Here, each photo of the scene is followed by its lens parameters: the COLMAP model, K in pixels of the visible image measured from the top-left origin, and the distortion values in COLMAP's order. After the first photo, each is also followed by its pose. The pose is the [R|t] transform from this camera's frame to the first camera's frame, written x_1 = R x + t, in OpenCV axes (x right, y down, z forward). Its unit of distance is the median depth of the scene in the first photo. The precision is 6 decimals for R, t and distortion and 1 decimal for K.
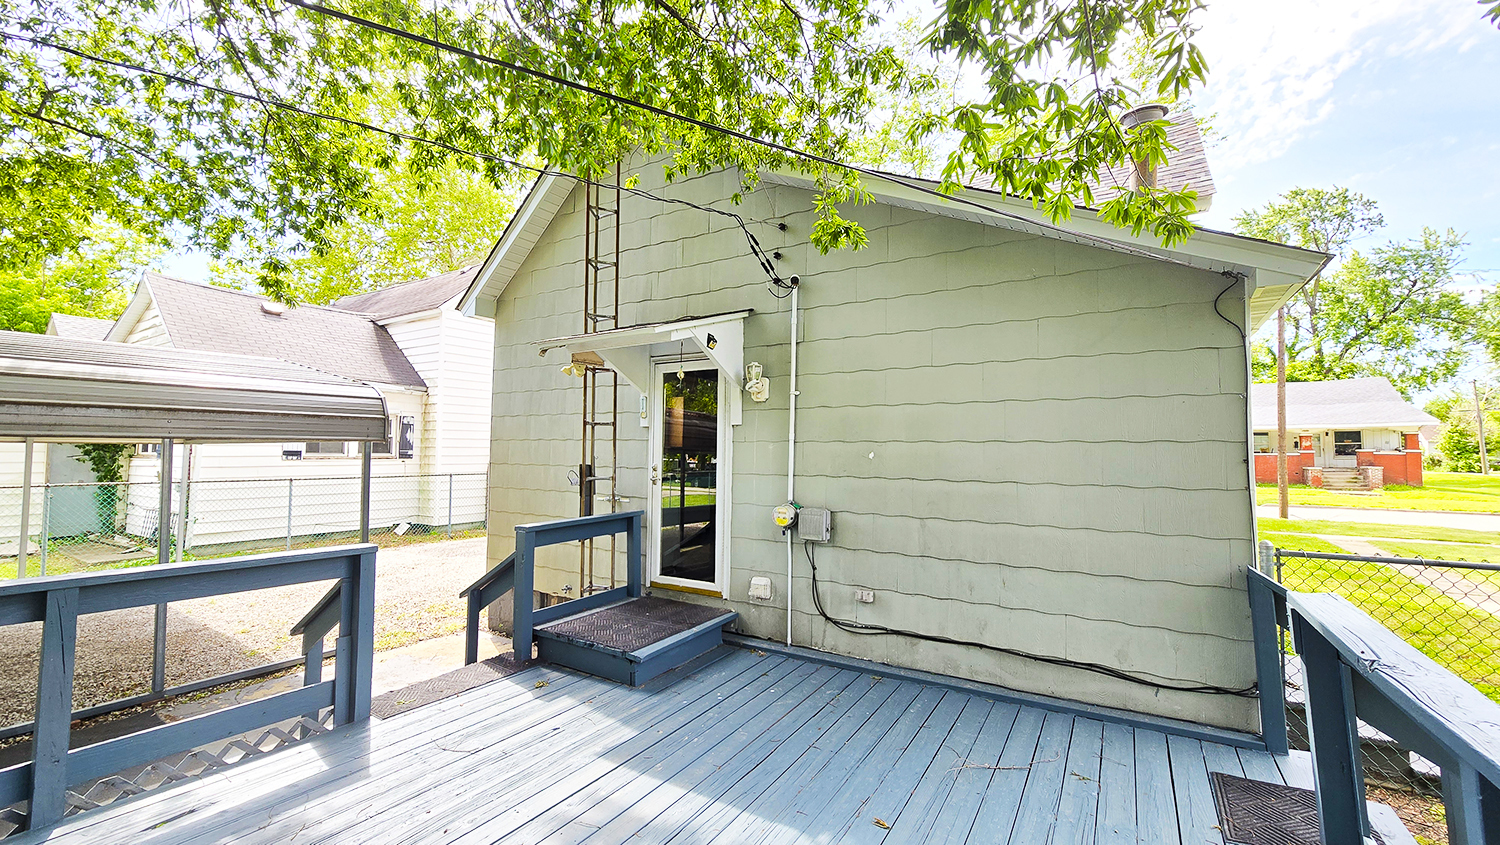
lens RADIAL K [[613.6, 0, 748.0], [0, 613.6, 418.6], [0, 0, 1]] dist [-0.004628, -0.000272]
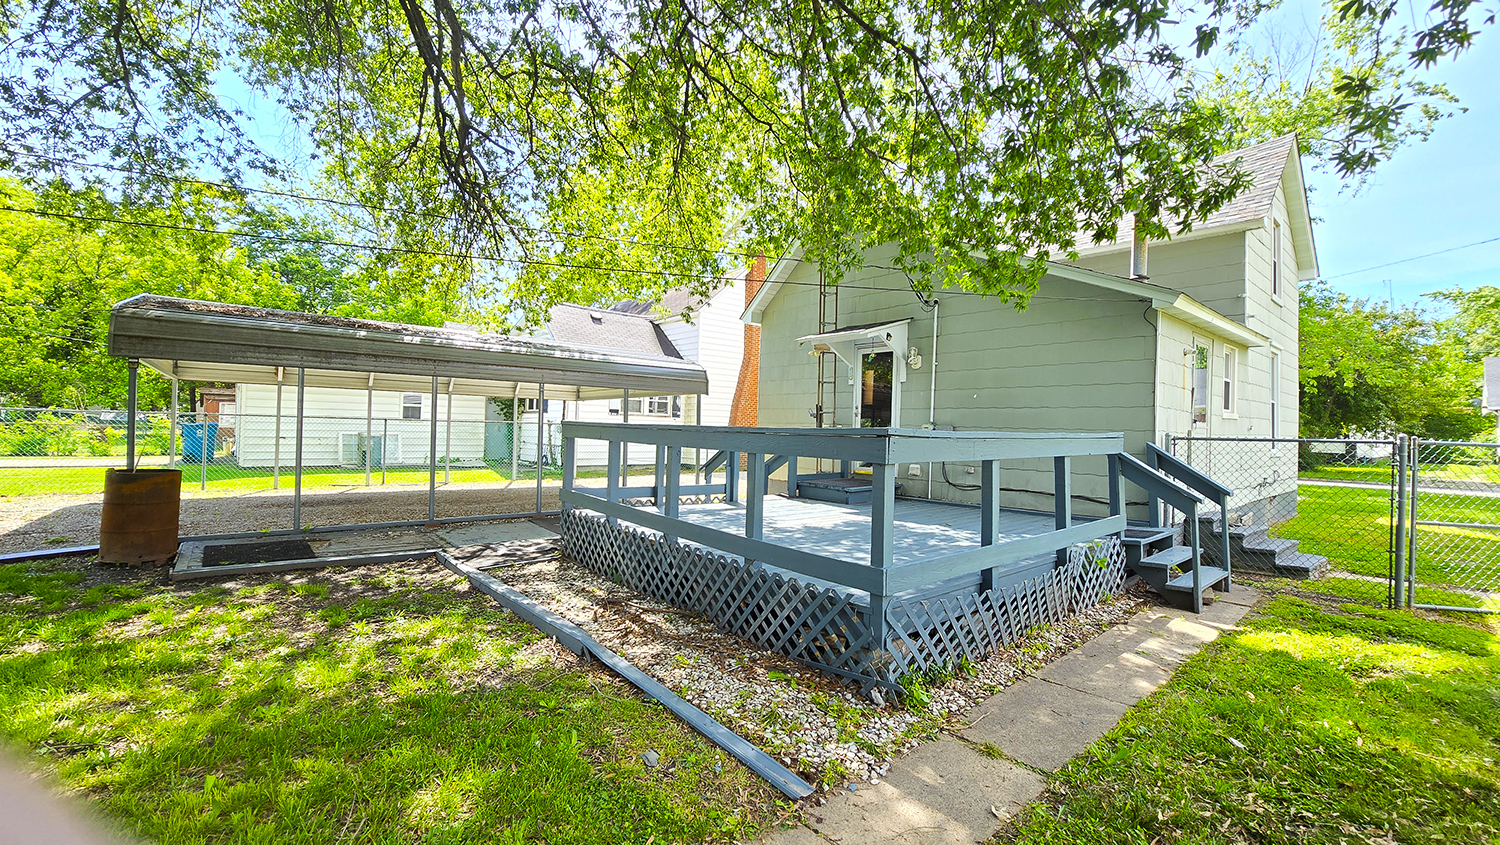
lens RADIAL K [[613.6, 0, 748.0], [0, 613.6, 418.6], [0, 0, 1]] dist [-0.004628, -0.000272]
pose [[0.953487, 0.015618, -0.301028, 0.089047], [-0.007393, 0.999568, 0.028444, 0.068443], [0.301342, -0.024895, 0.953191, -0.843543]]
